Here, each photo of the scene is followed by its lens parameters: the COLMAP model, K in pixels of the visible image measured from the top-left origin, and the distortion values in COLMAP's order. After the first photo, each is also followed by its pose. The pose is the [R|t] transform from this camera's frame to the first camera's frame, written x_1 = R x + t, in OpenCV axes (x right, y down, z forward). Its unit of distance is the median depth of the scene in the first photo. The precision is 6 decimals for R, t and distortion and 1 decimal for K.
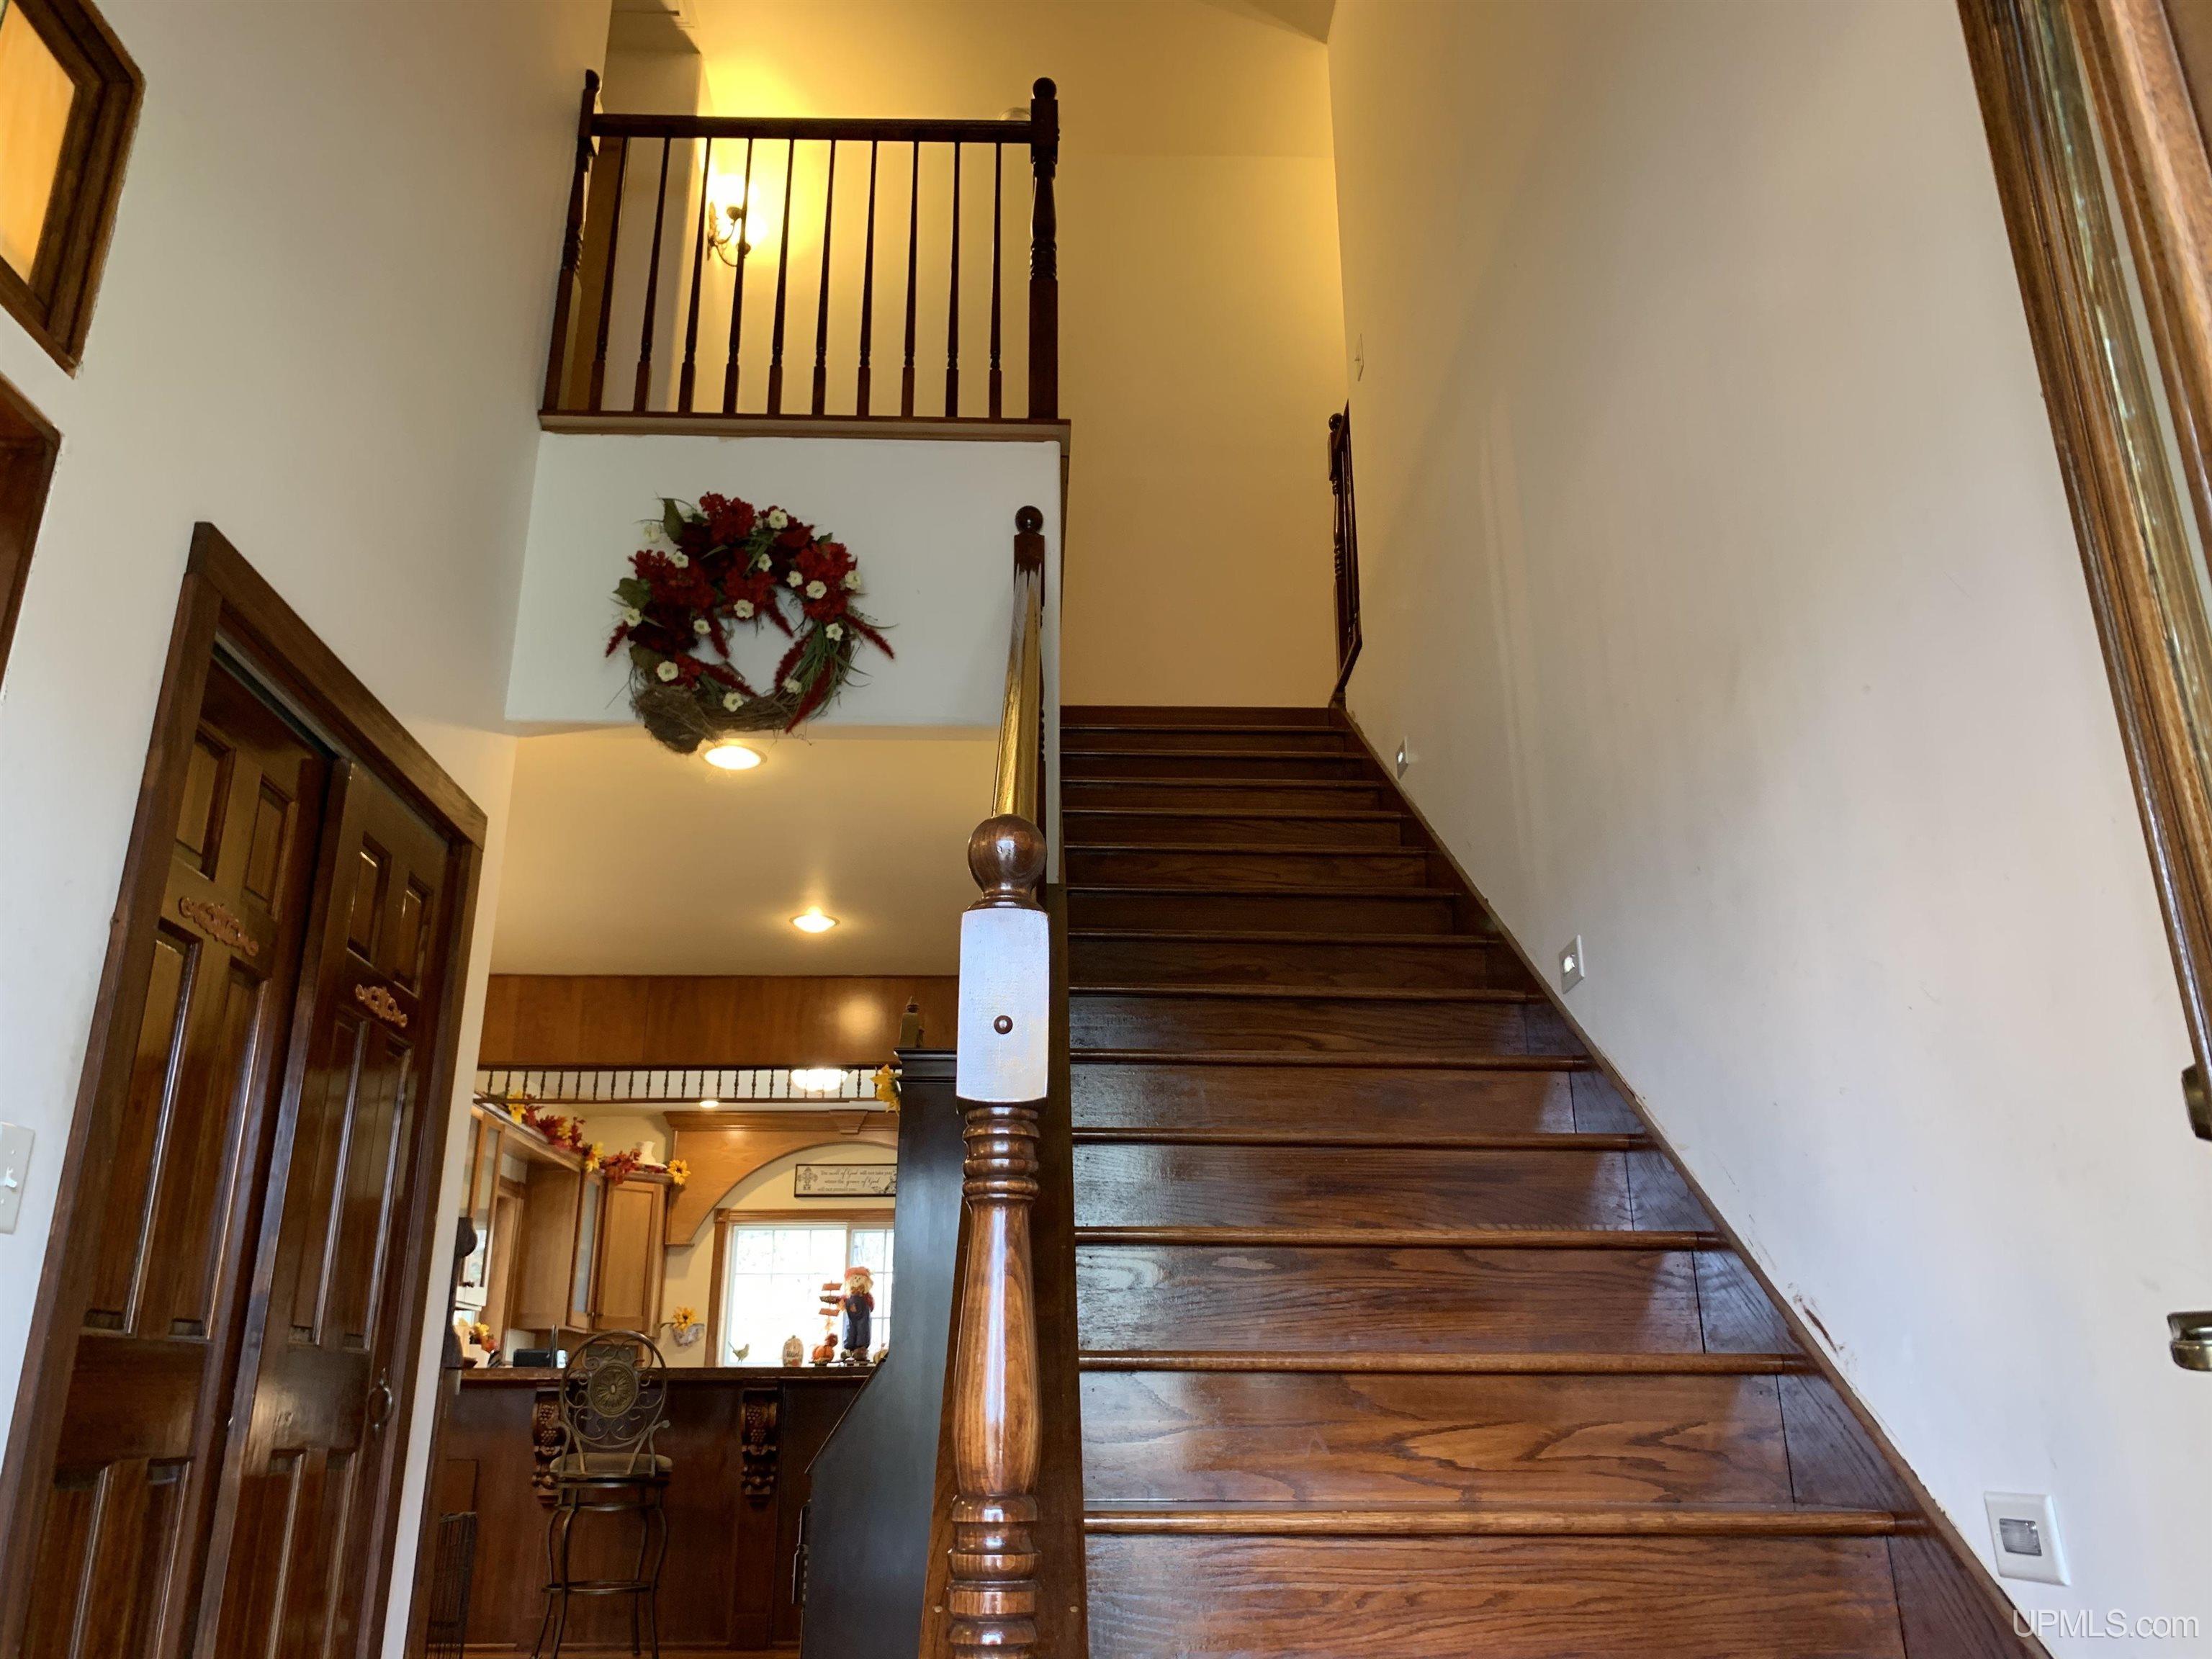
lens RADIAL K [[1706.6, 0, 1106.0], [0, 1706.6, 829.5], [0, 0, 1]] dist [-0.007119, 0.006000]
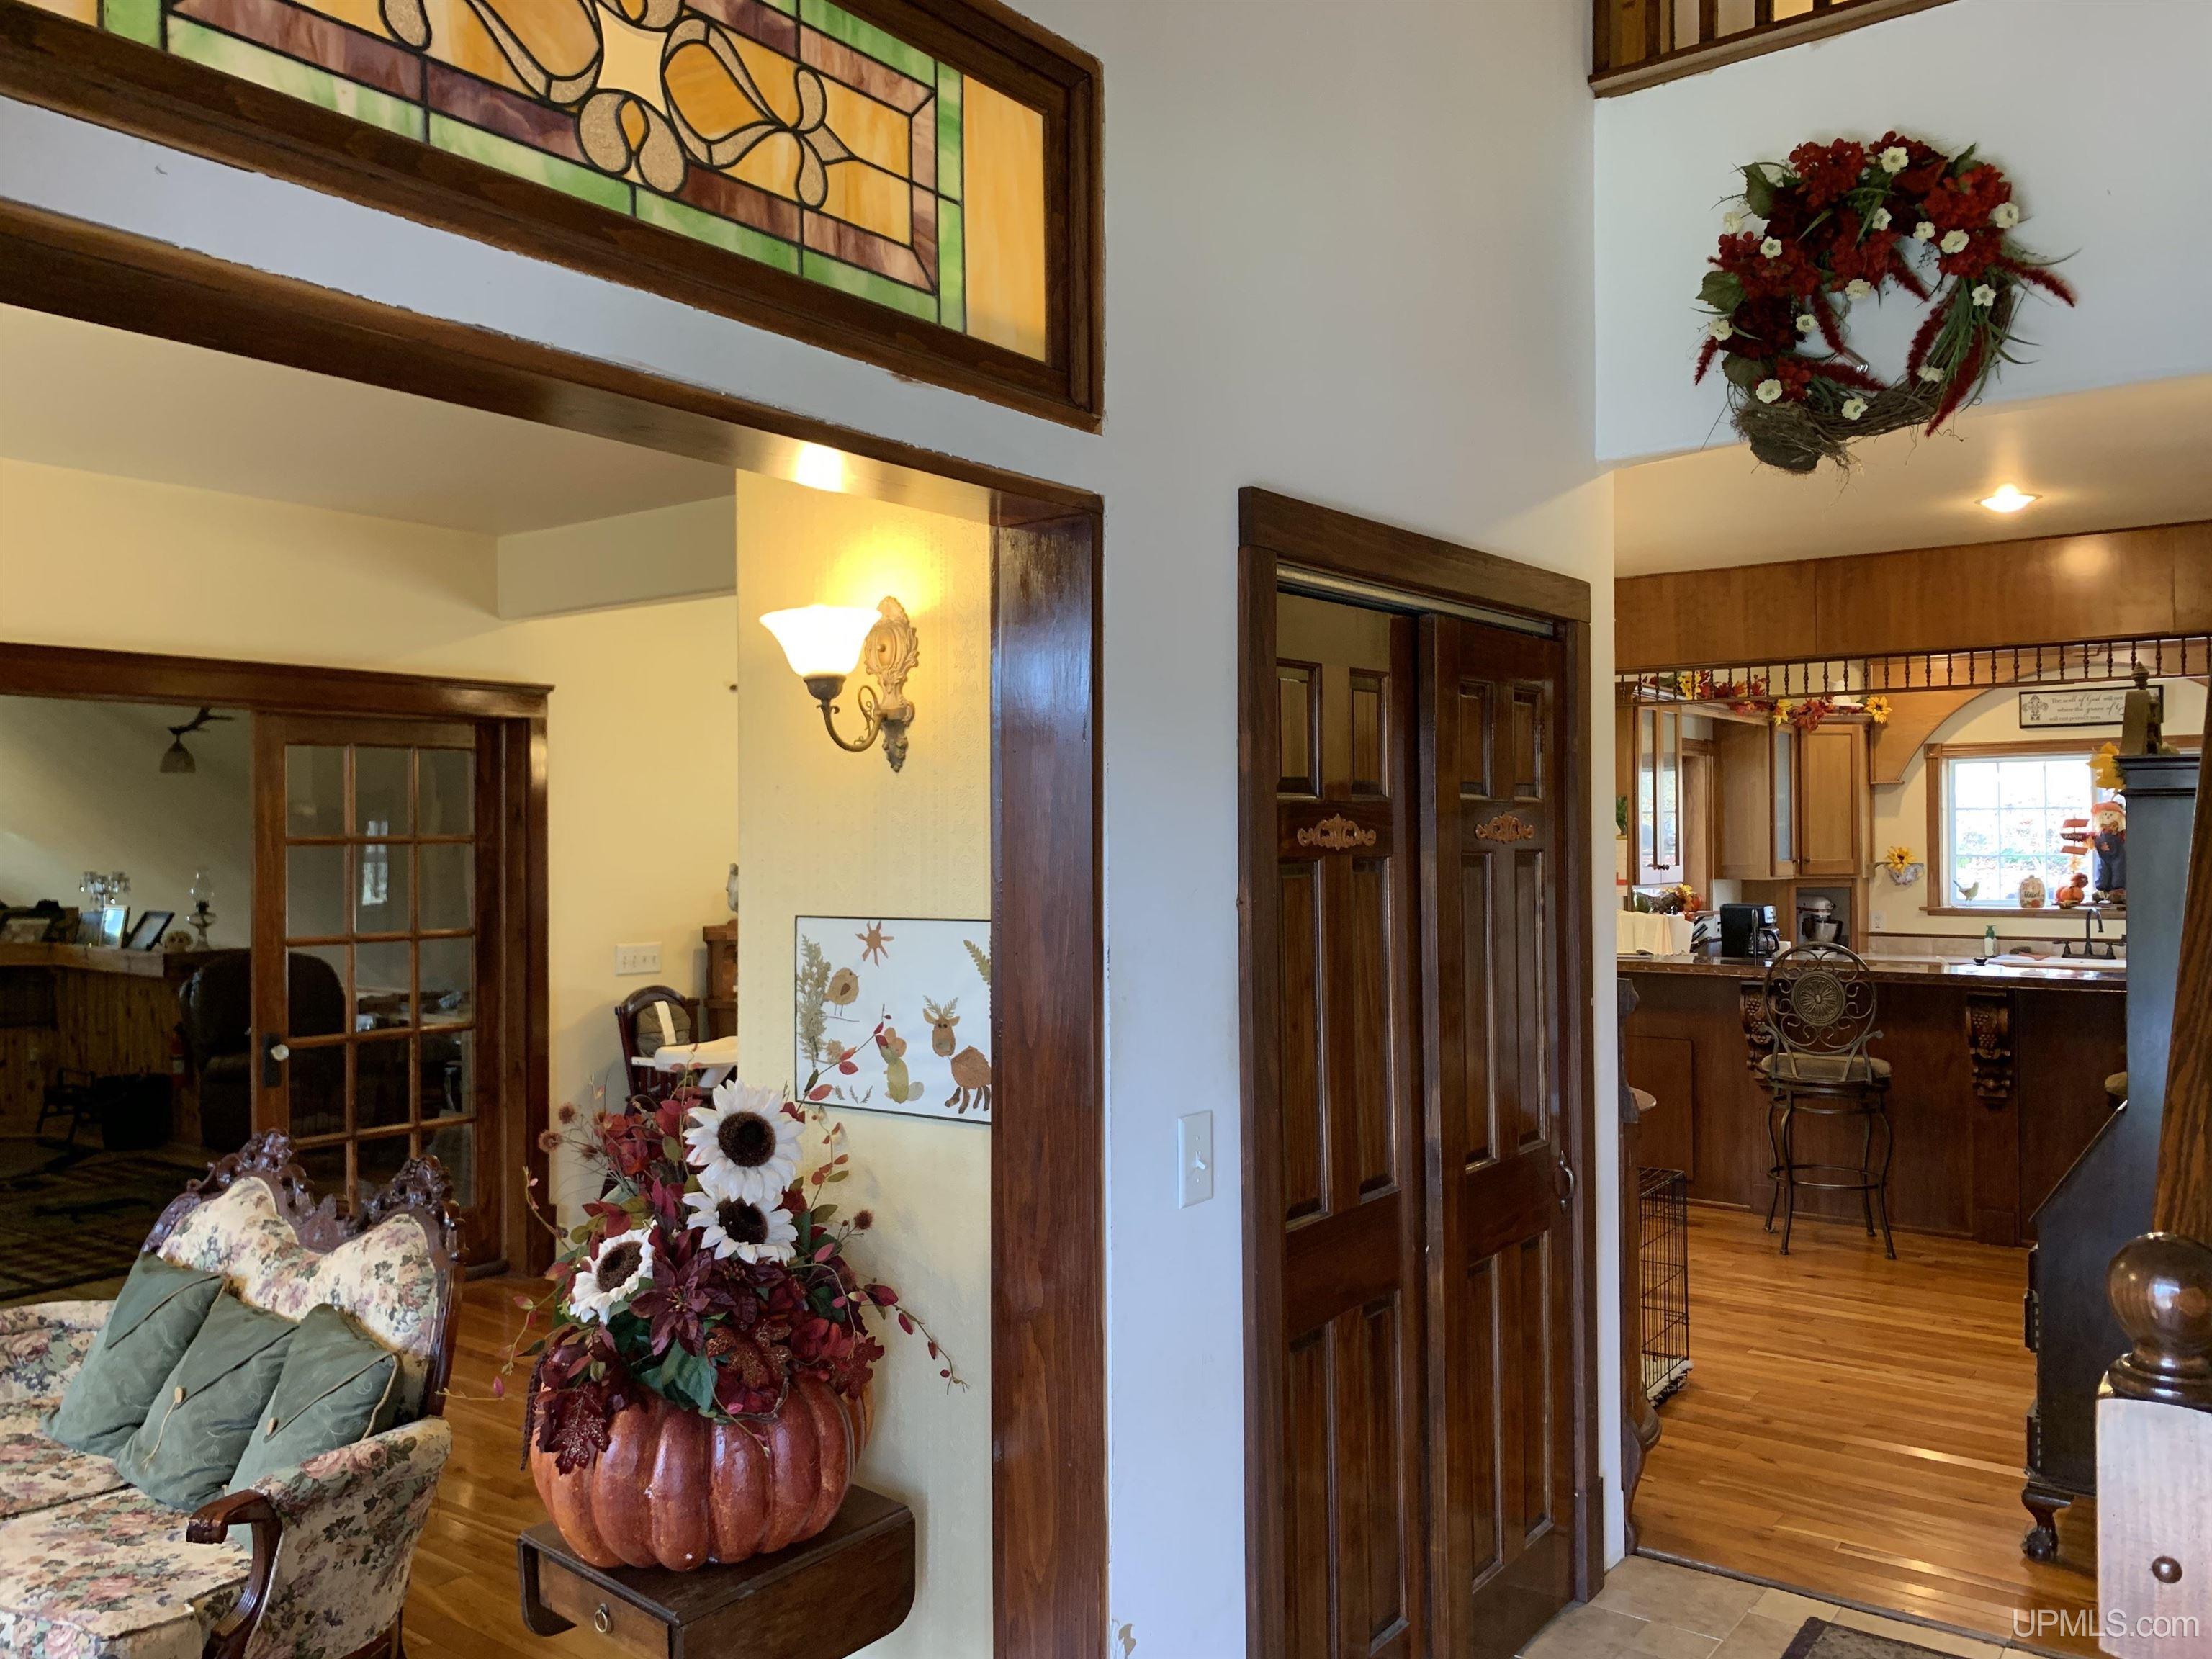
lens RADIAL K [[1696.1, 0, 1106.0], [0, 1696.1, 829.5], [0, 0, 1]] dist [0.026885, 0.005603]
pose [[0.778419, -0.010437, -0.627659, 0.017703], [0.212724, 0.945089, 0.248104, -0.151931], [0.590604, -0.326647, 0.737895, 0.088641]]
